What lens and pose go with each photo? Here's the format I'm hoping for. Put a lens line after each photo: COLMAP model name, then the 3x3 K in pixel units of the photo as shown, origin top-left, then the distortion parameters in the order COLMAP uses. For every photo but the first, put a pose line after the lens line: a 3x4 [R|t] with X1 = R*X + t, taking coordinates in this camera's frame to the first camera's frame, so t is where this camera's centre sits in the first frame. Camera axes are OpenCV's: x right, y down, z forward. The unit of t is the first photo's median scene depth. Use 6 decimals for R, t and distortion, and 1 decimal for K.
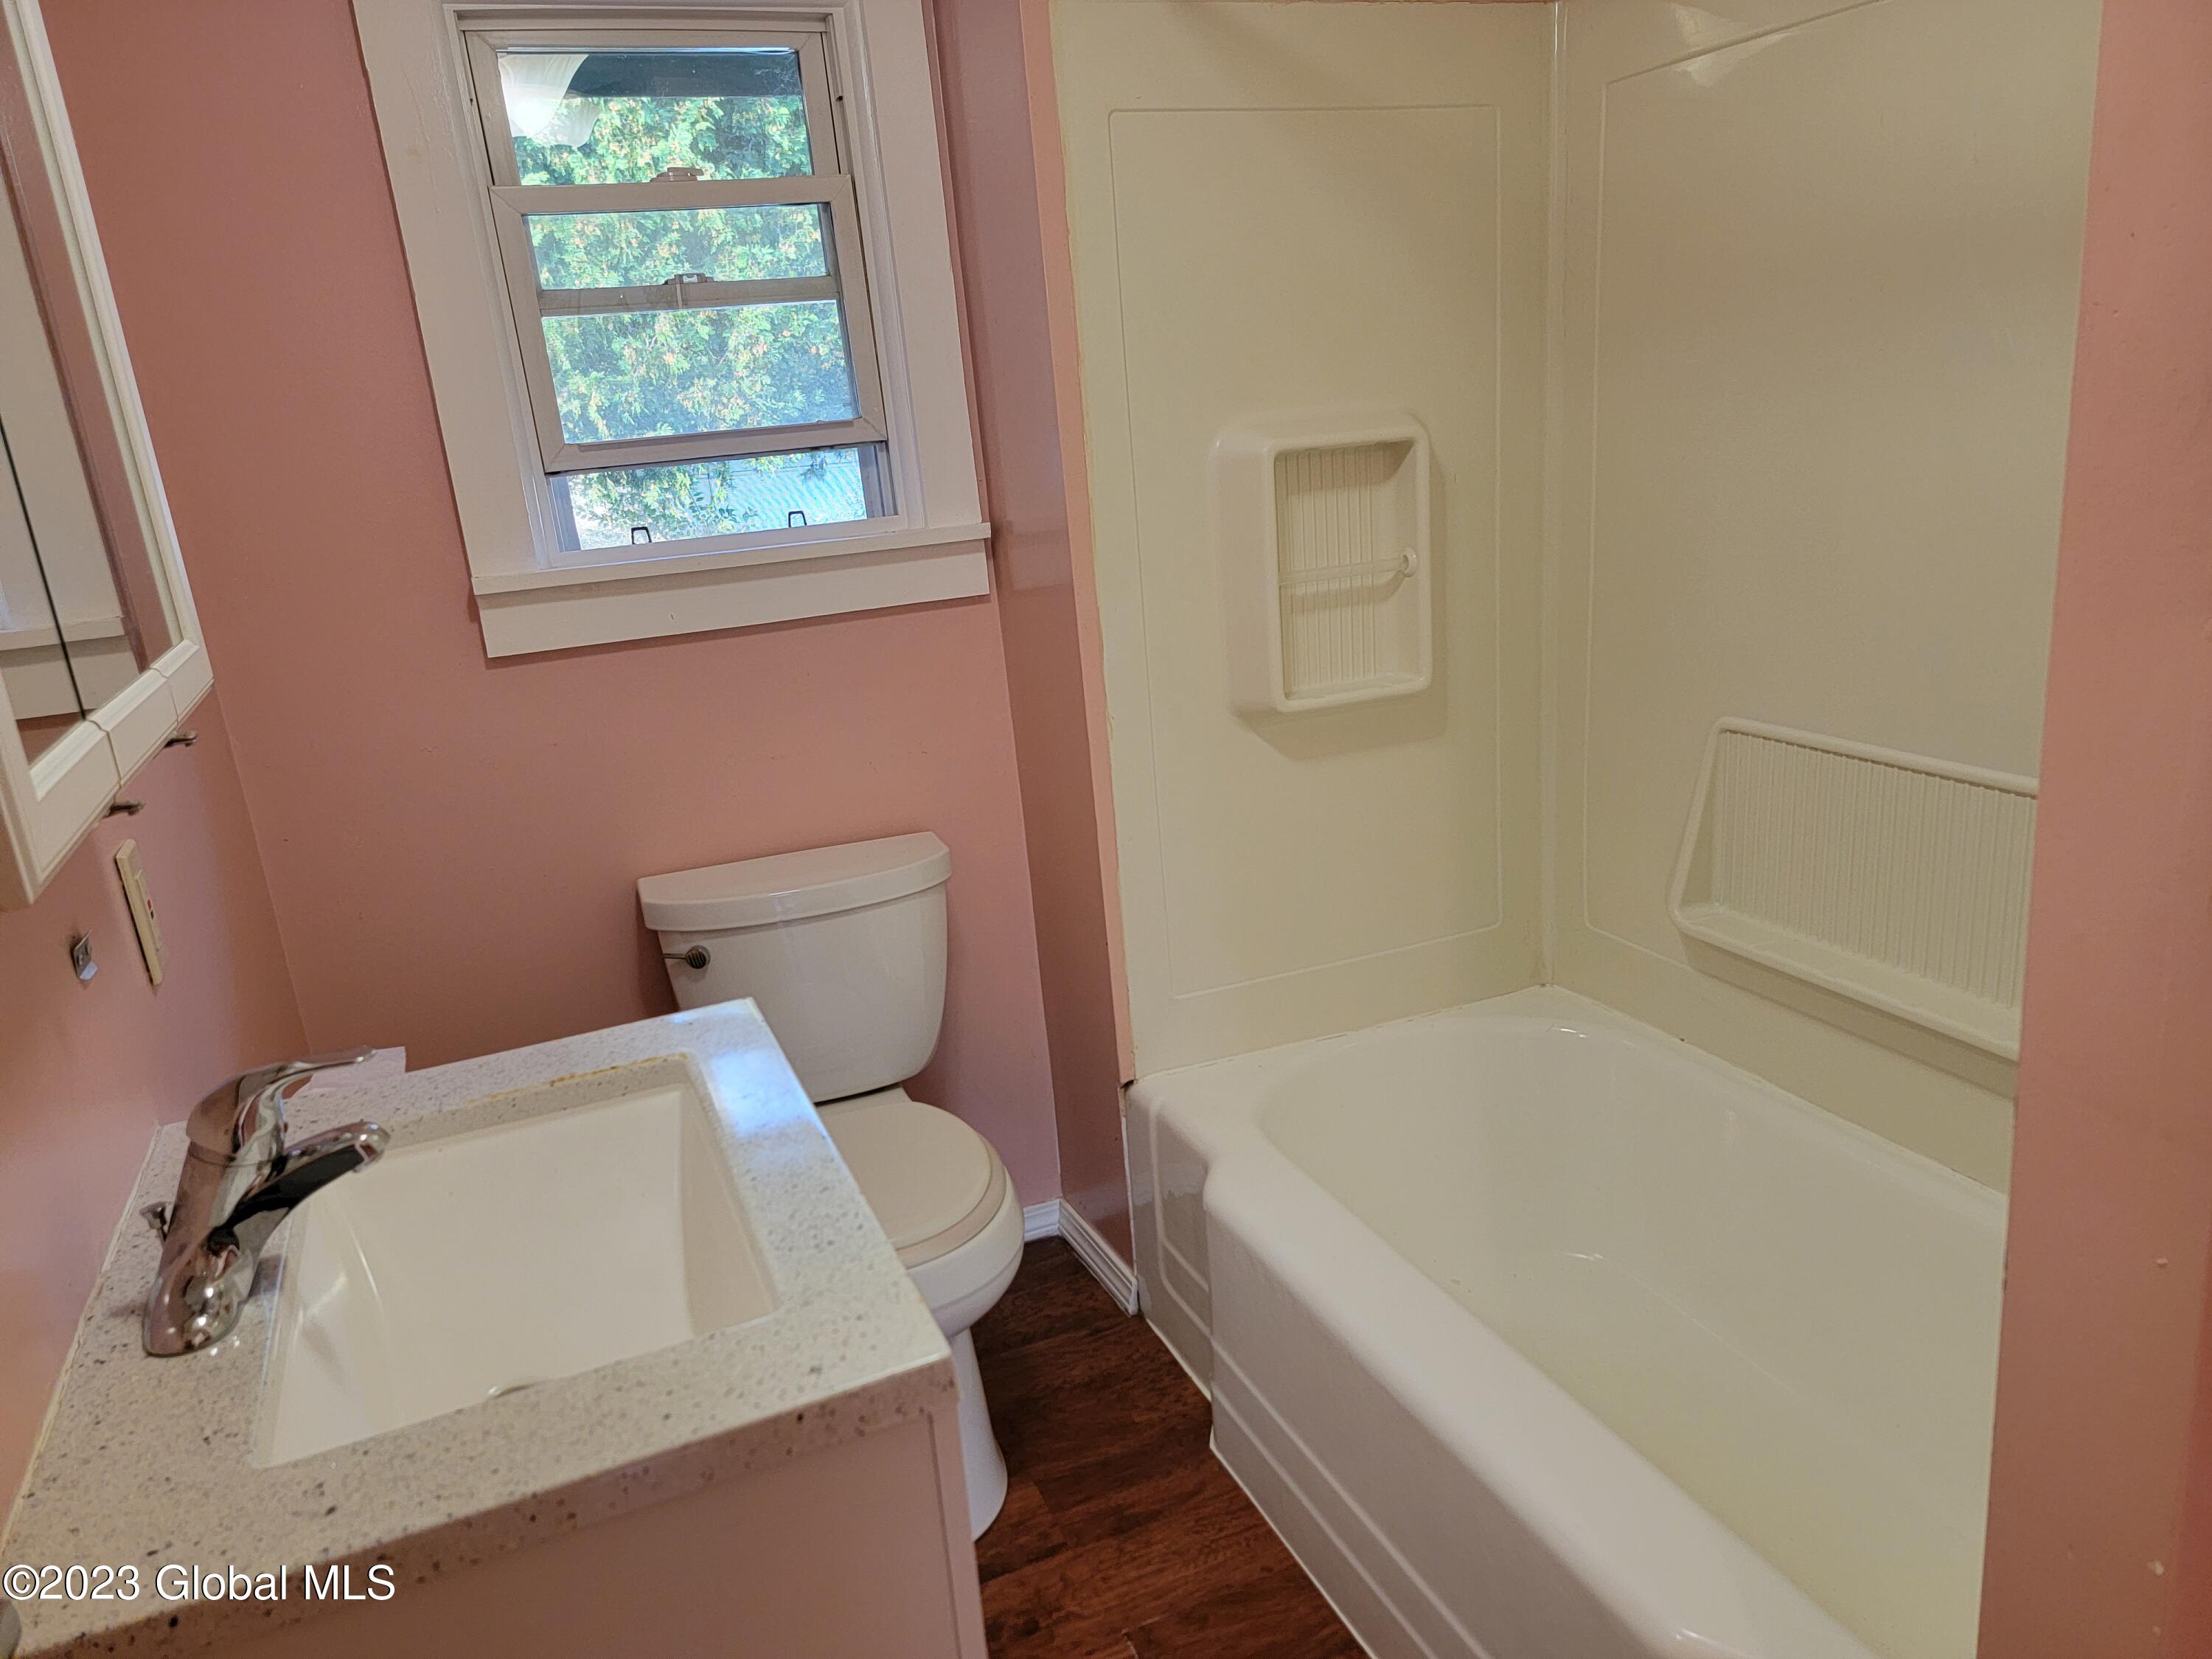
lens RADIAL K [[1542.7, 0, 1094.4], [0, 1542.7, 869.1], [0, 0, 1]] dist [0.089873, -0.093468]
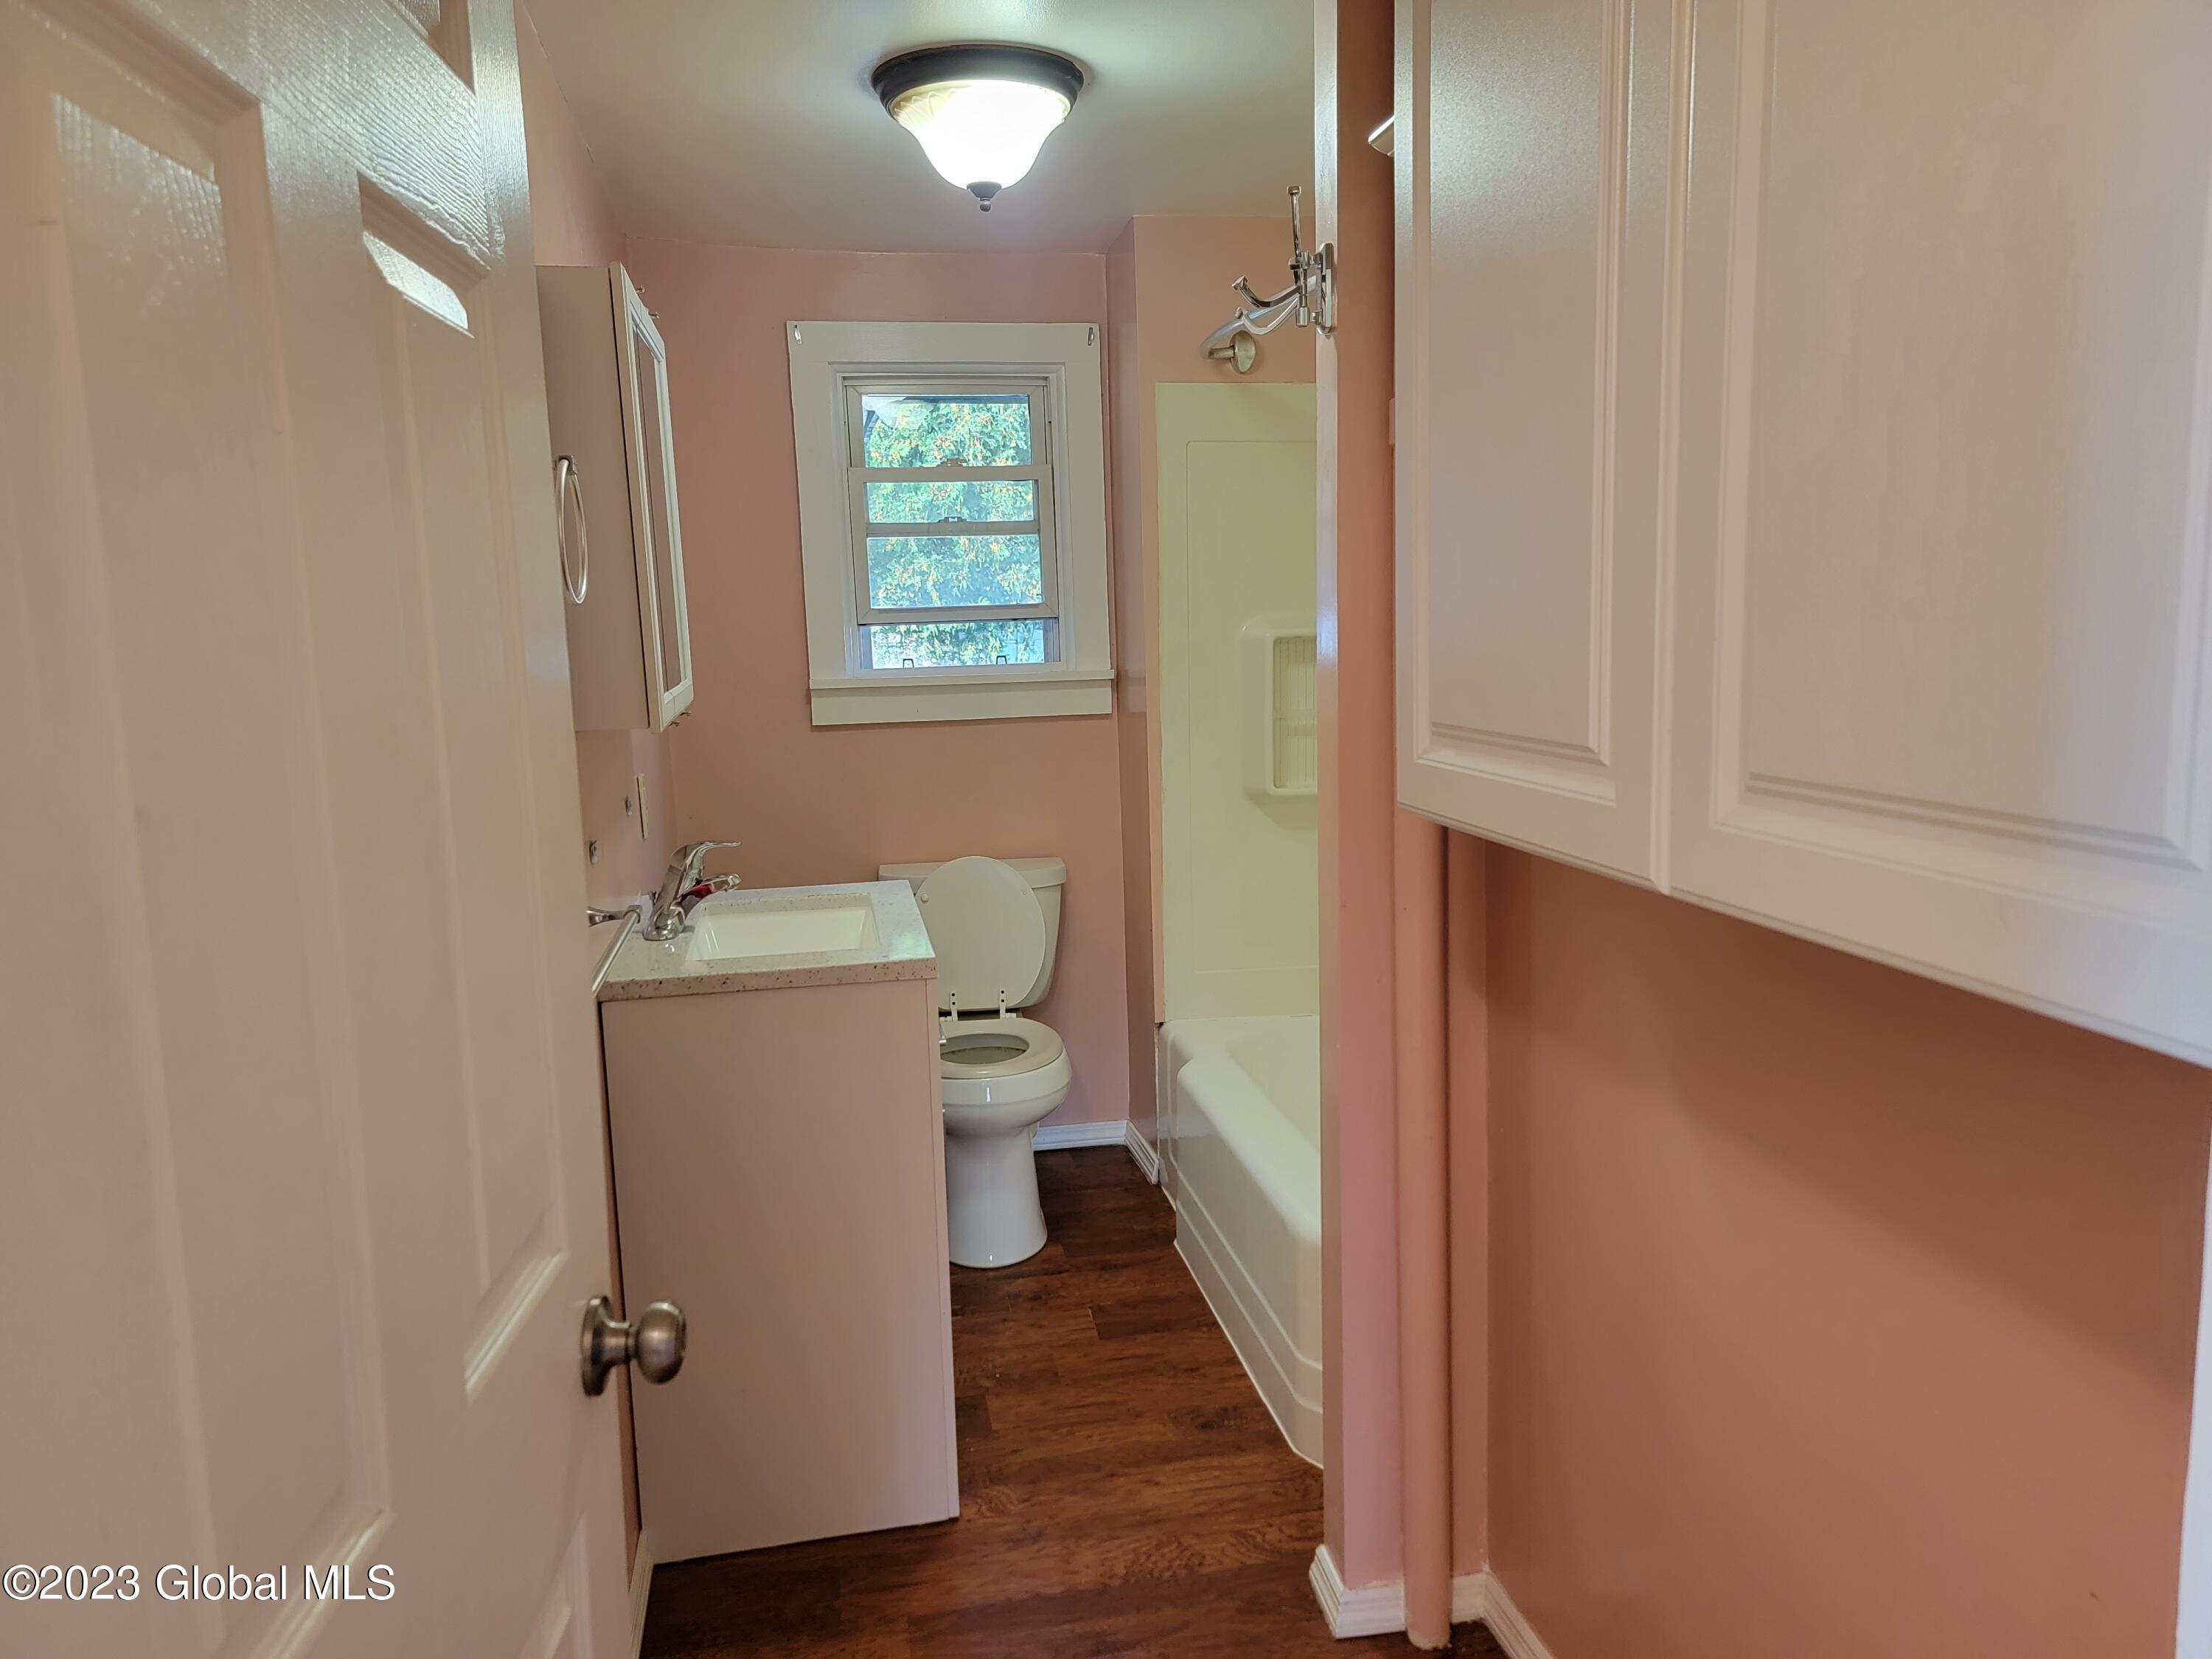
lens RADIAL K [[1520.2, 0, 1101.8], [0, 1520.2, 871.0], [0, 0, 1]] dist [0.090920, -0.095713]
pose [[0.978177, 0.092338, -0.186126, 0.235827], [-0.112141, 0.988767, -0.098819, 0.143684], [0.174911, 0.117535, 0.977544, -0.535236]]
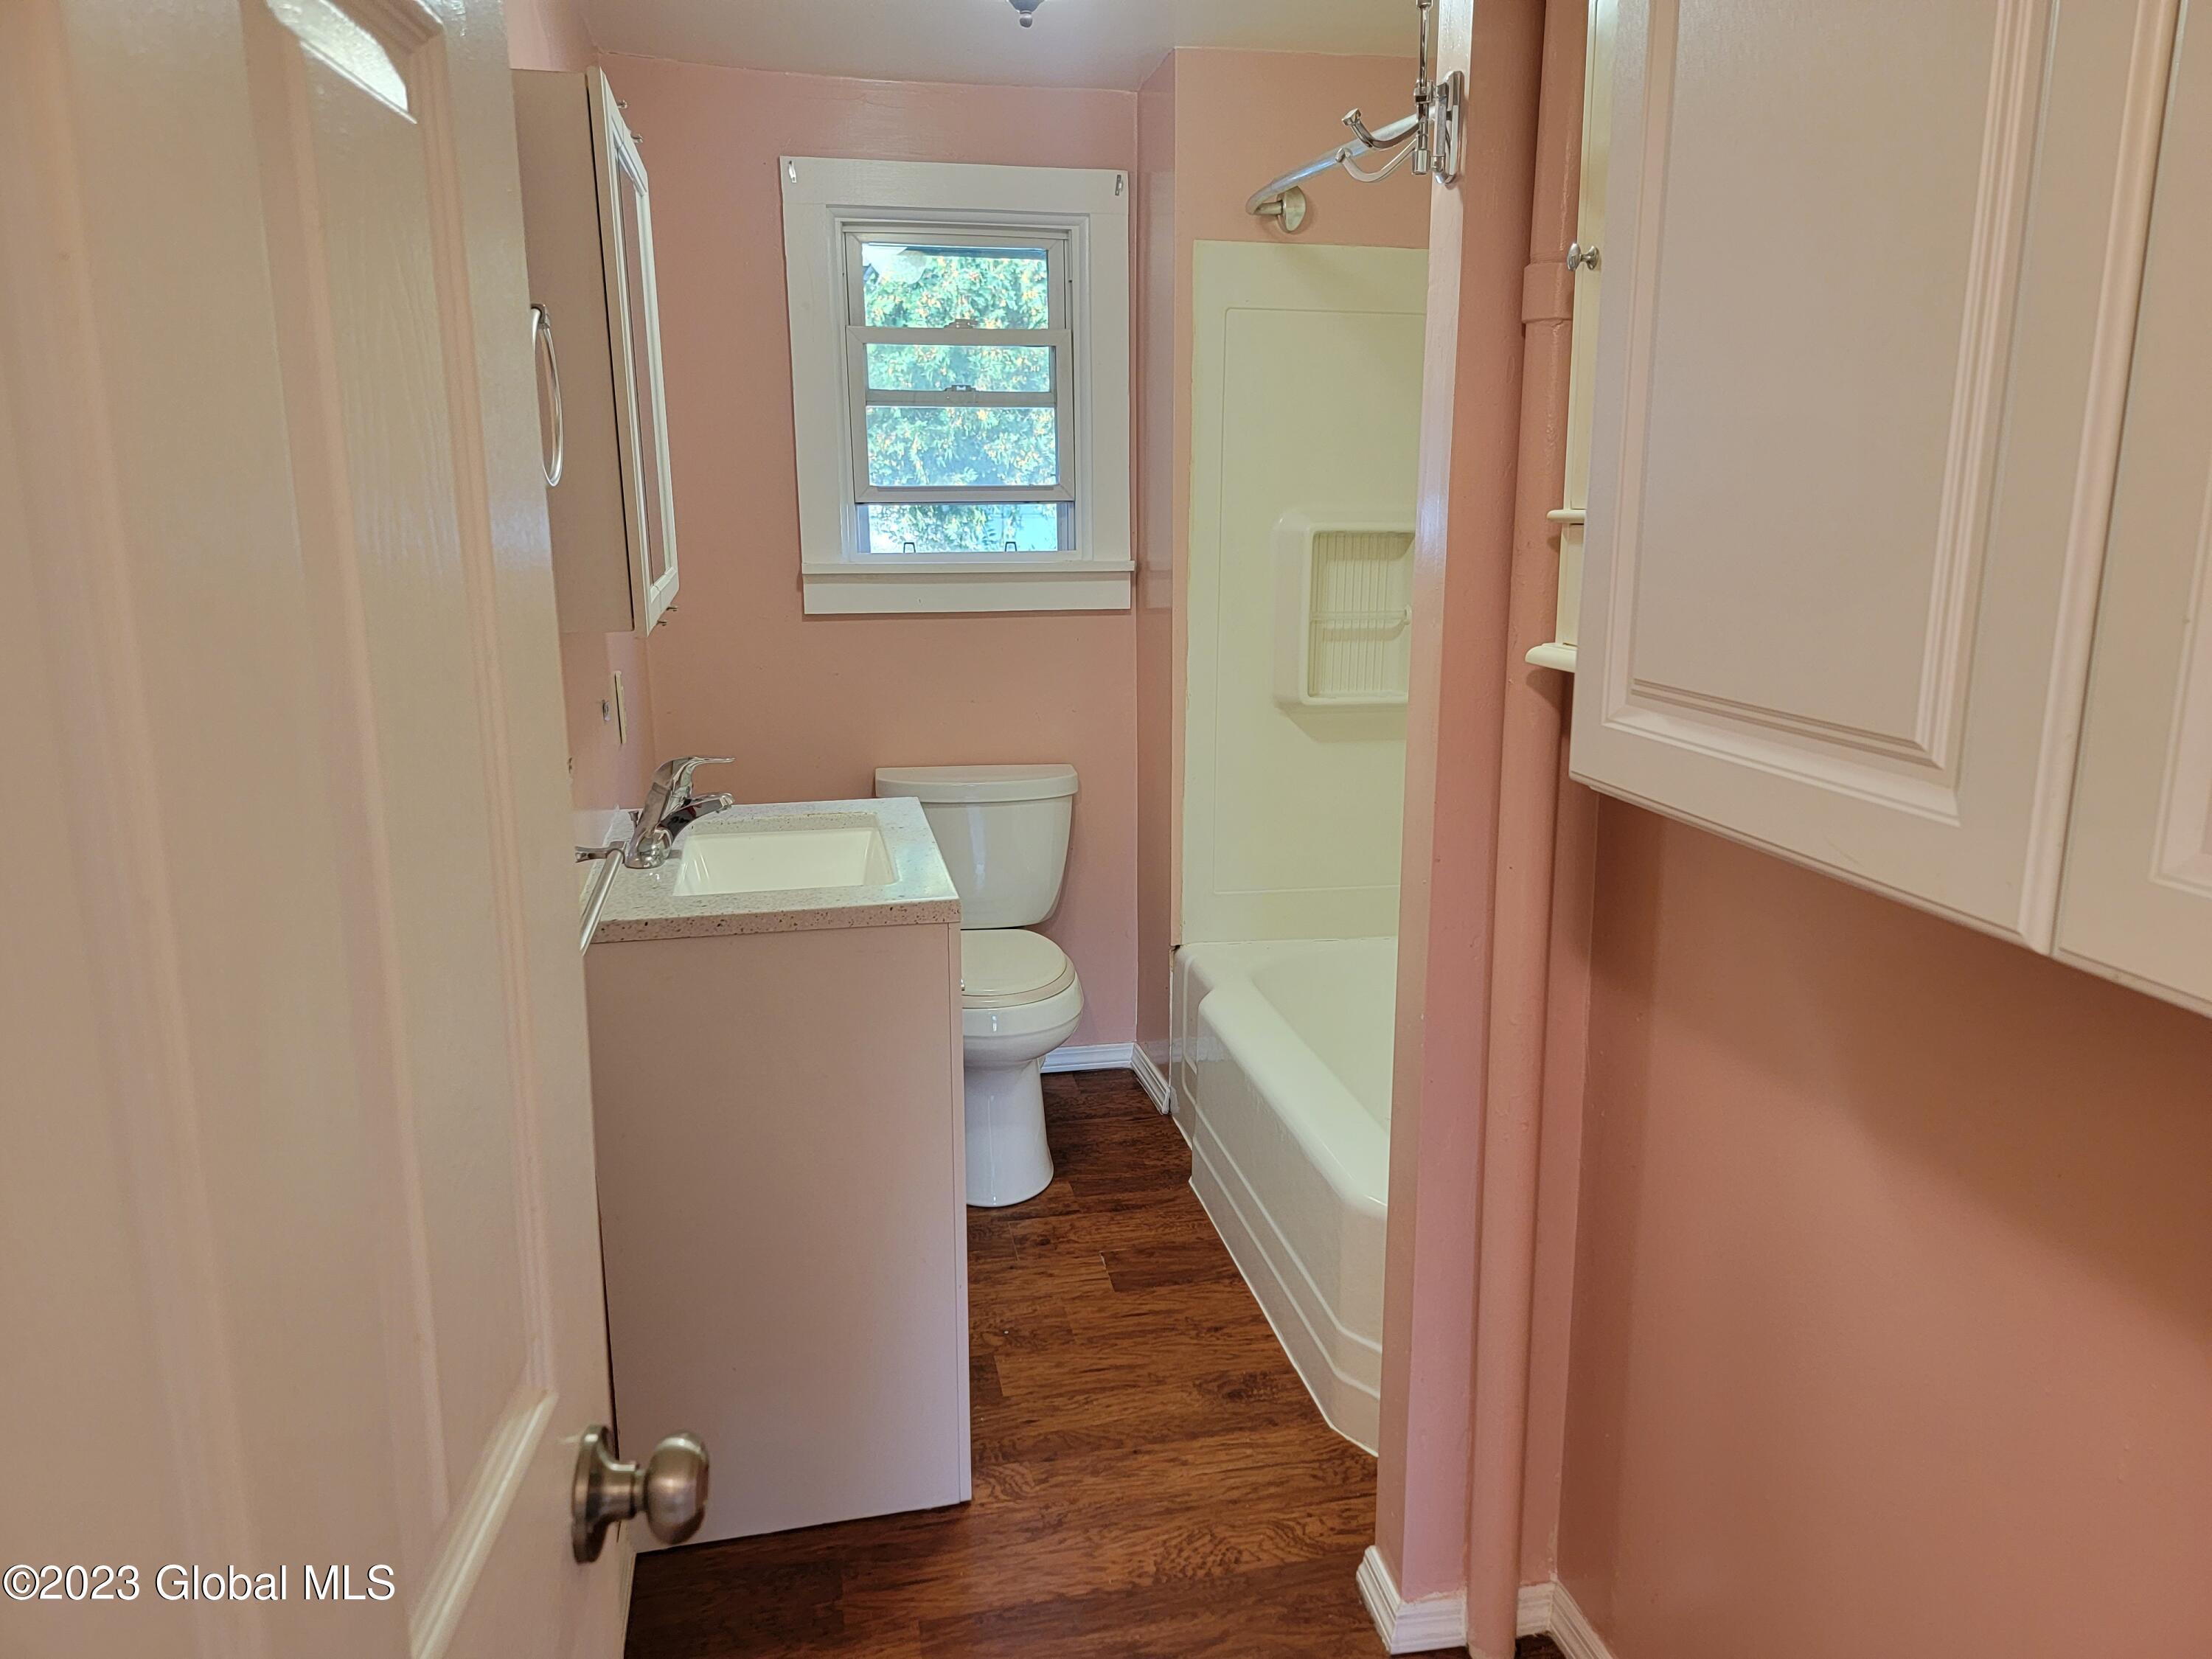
lens RADIAL K [[1530.9, 0, 1113.3], [0, 1530.9, 854.7], [0, 0, 1]] dist [0.089339, -0.077009]
pose [[0.980199, 0.125671, -0.153028, 0.173662], [-0.132340, 0.990616, -0.034161, 0.109034], [0.147299, 0.053737, 0.987631, -0.445145]]
